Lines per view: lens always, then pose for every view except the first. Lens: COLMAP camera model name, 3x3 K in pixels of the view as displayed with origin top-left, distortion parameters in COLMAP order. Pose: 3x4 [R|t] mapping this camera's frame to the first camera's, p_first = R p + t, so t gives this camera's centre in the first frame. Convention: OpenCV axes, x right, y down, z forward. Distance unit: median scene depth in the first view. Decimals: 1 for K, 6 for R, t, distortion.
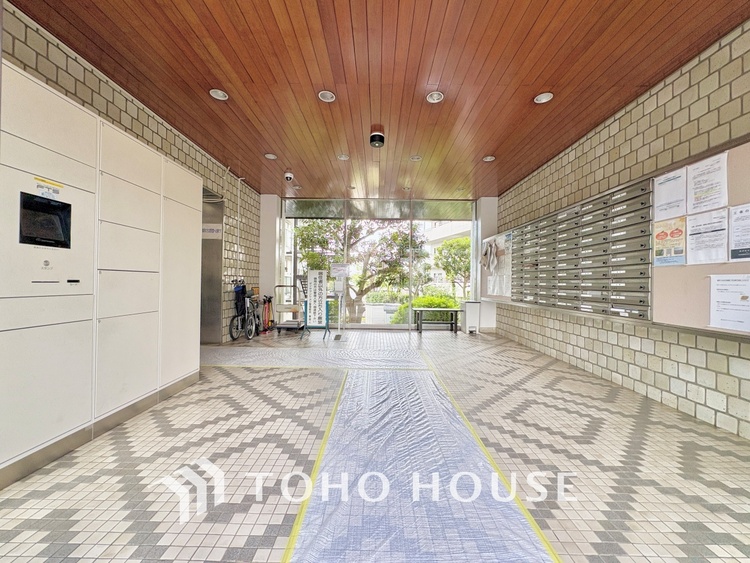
lens RADIAL K [[300.4, 0, 376.0], [0, 300.4, 281.6], [0, 0, 1]] dist [0.000566, 0.000103]
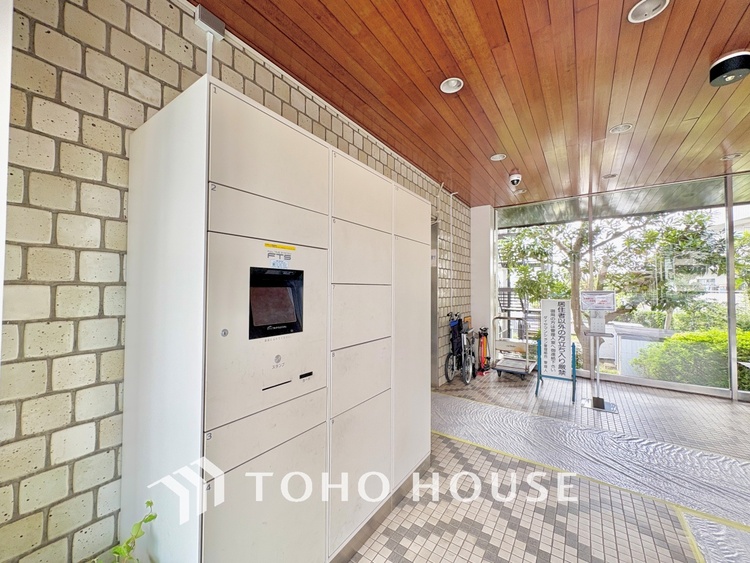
lens RADIAL K [[300.4, 0, 376.0], [0, 300.4, 281.6], [0, 0, 1]] dist [0.000566, 0.000103]
pose [[0.825796, -0.022436, -0.563522, -0.172119], [0.009112, 0.999609, -0.026446, -0.078644], [0.563895, 0.016704, 0.825678, 0.187066]]
